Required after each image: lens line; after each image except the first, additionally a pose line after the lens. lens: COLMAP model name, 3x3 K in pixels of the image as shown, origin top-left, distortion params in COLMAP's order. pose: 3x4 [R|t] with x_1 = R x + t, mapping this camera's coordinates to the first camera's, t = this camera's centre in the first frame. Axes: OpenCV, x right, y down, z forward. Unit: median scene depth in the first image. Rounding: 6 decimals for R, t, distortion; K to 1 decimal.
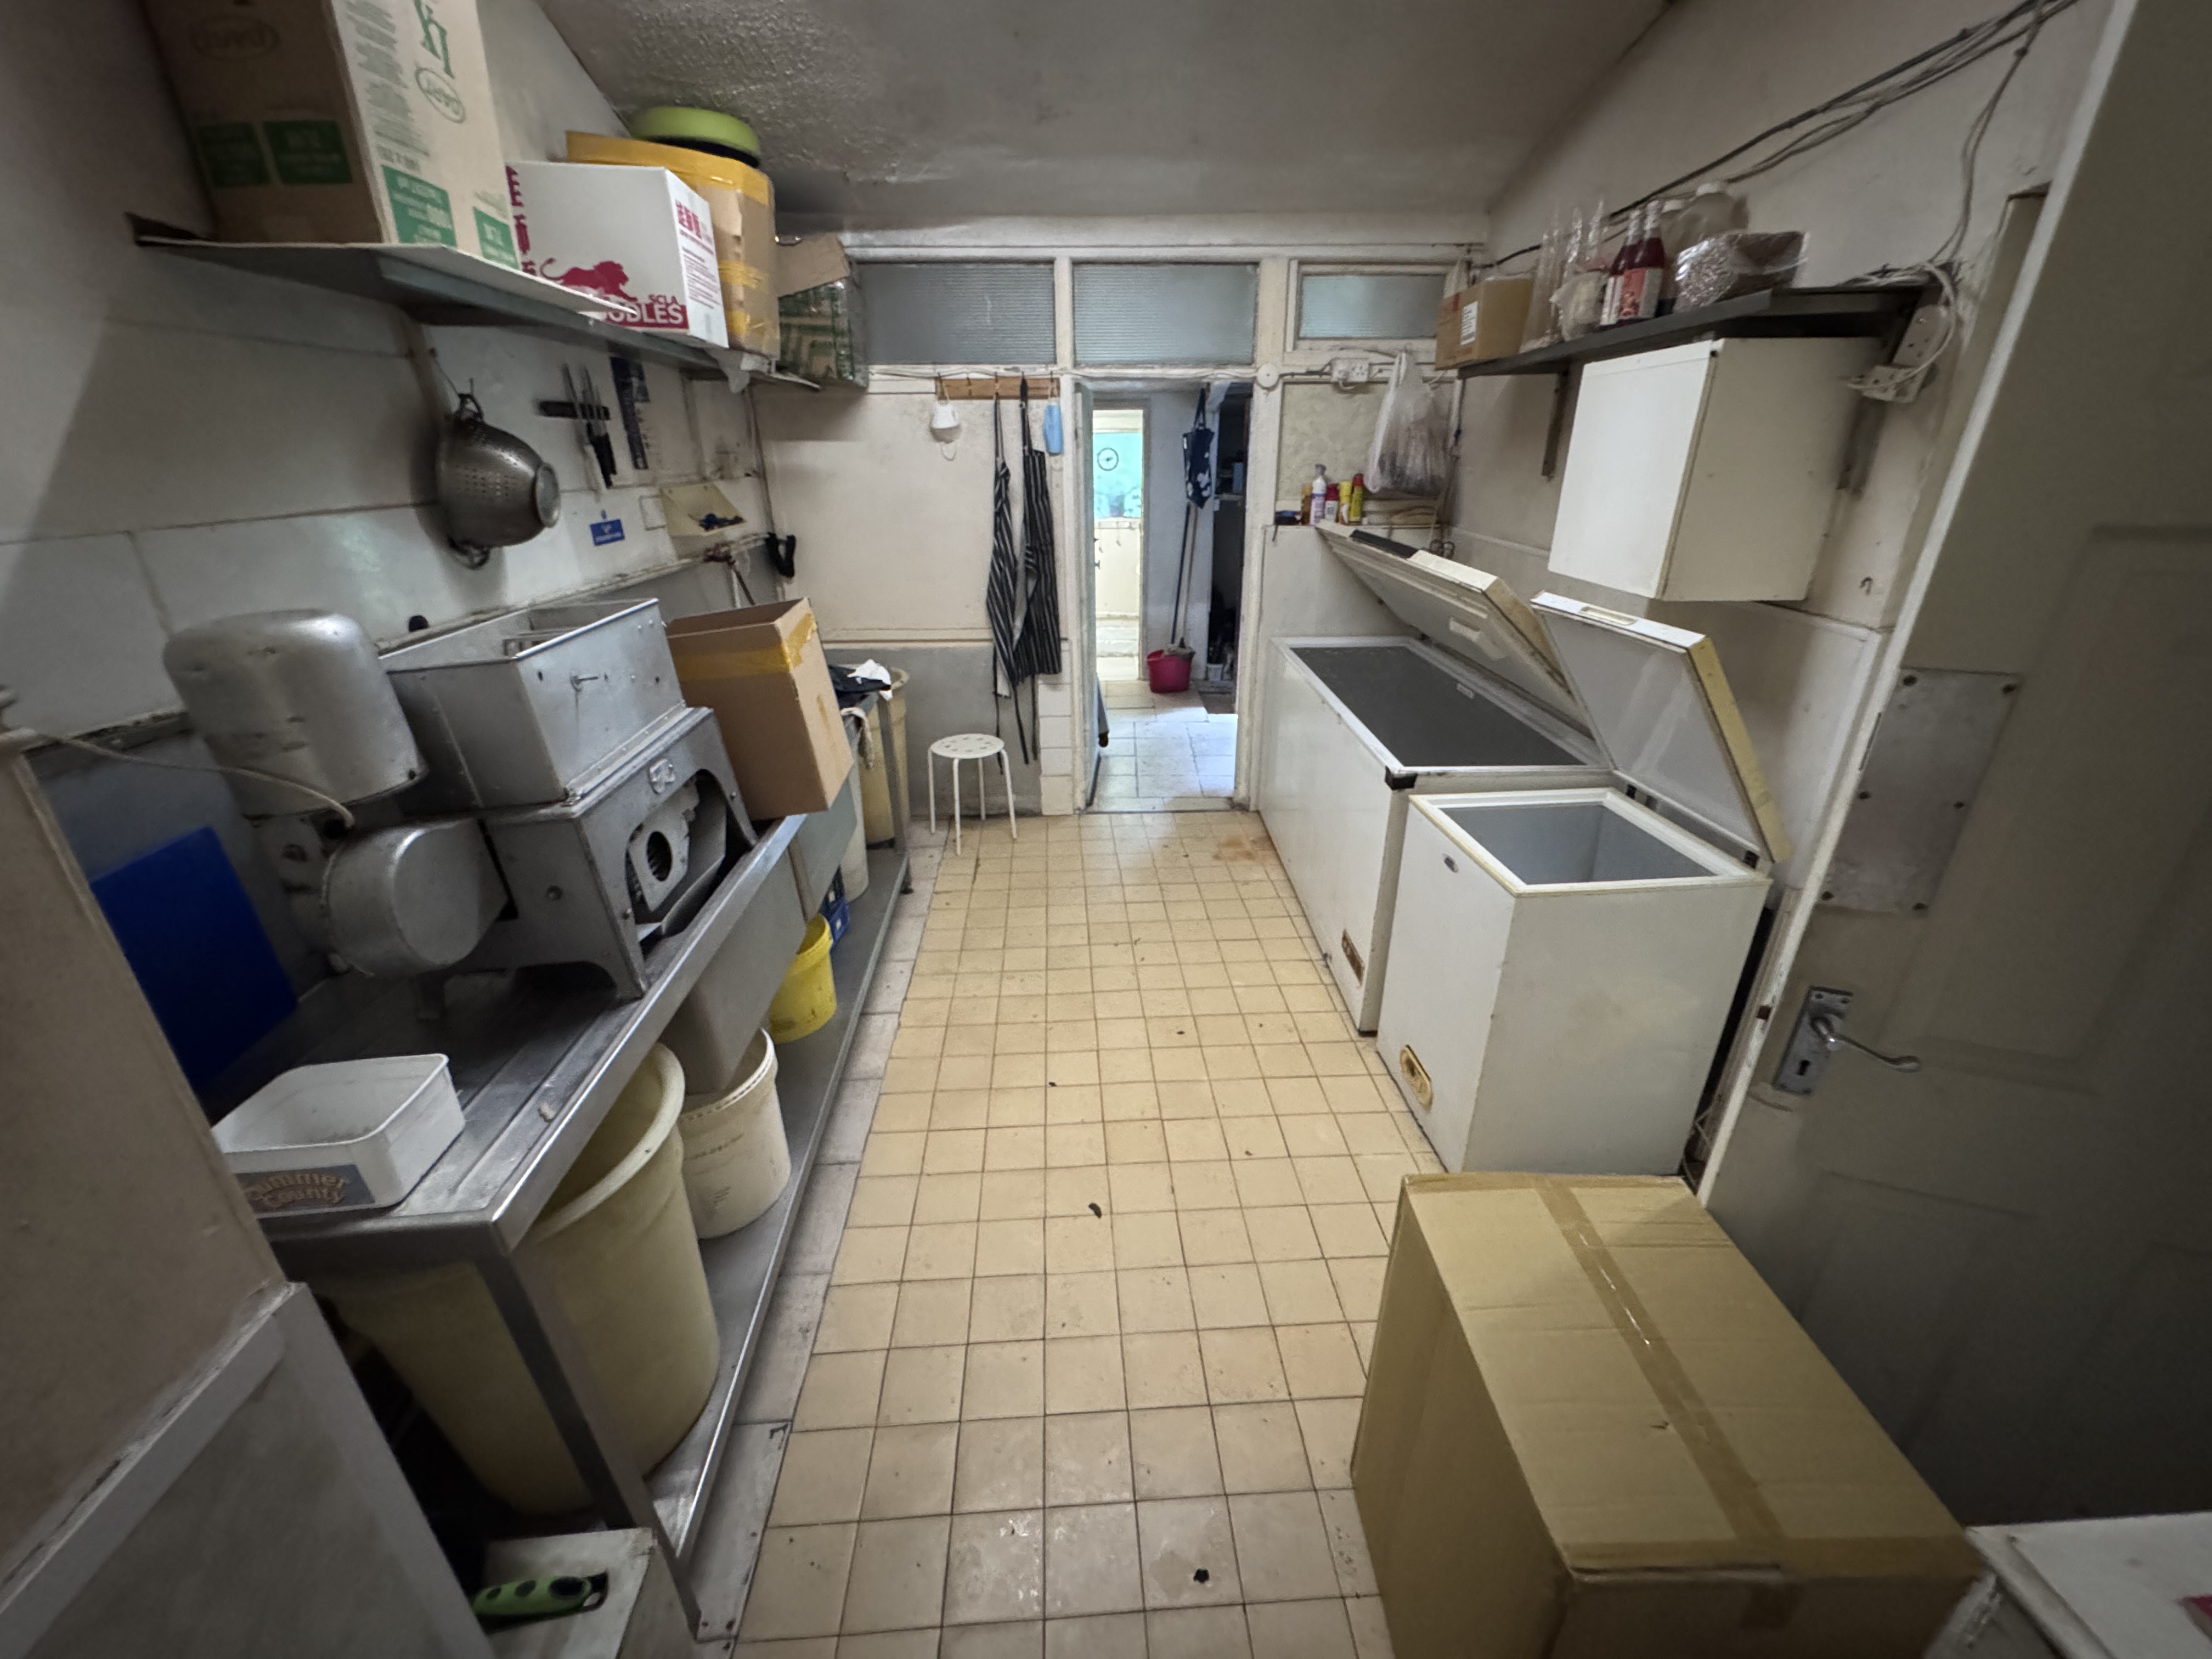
lens RADIAL K [[881.9, 0, 1106.6], [0, 881.9, 821.5], [0, 0, 1]] dist [-0.002643, 0.000142]
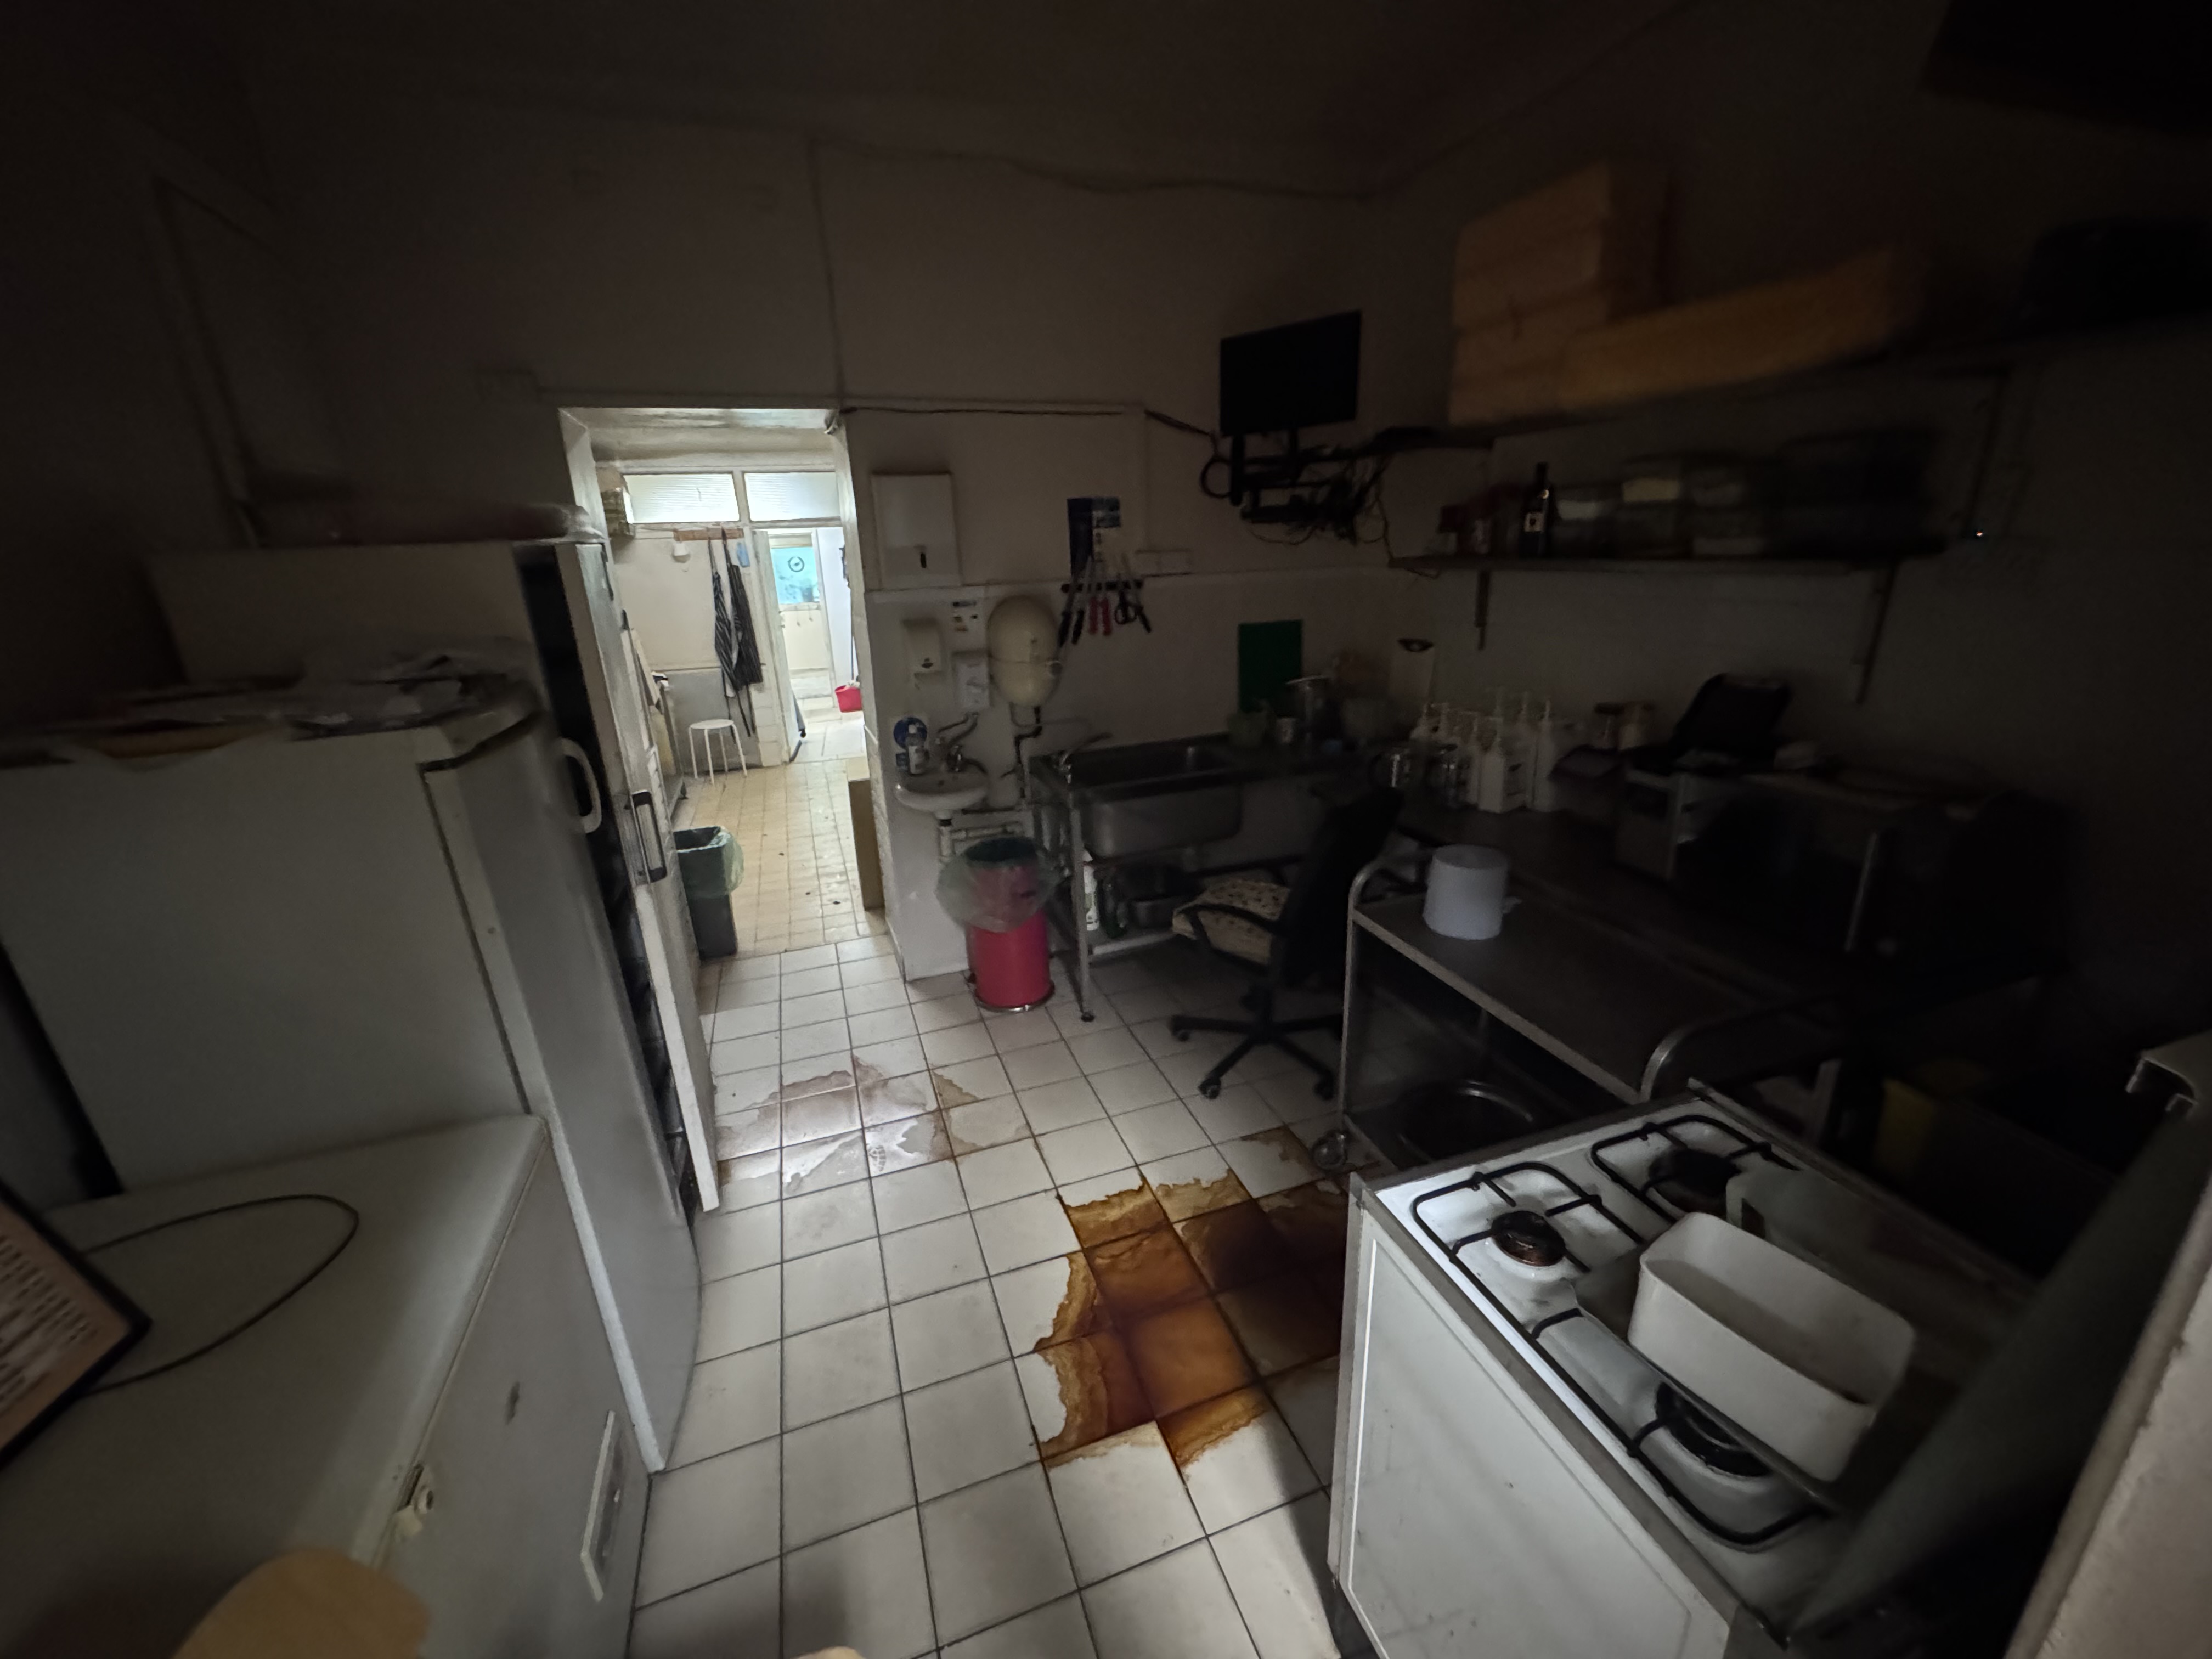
lens RADIAL K [[881.9, 0, 1099.5], [0, 881.9, 835.2], [0, 0, 1]] dist [-0.002643, 0.000142]
pose [[0.962400, -0.114029, 0.246544, 0.135028], [0.133347, 0.989060, -0.063078, 0.359215], [-0.236654, 0.093582, 0.967077, -0.915304]]
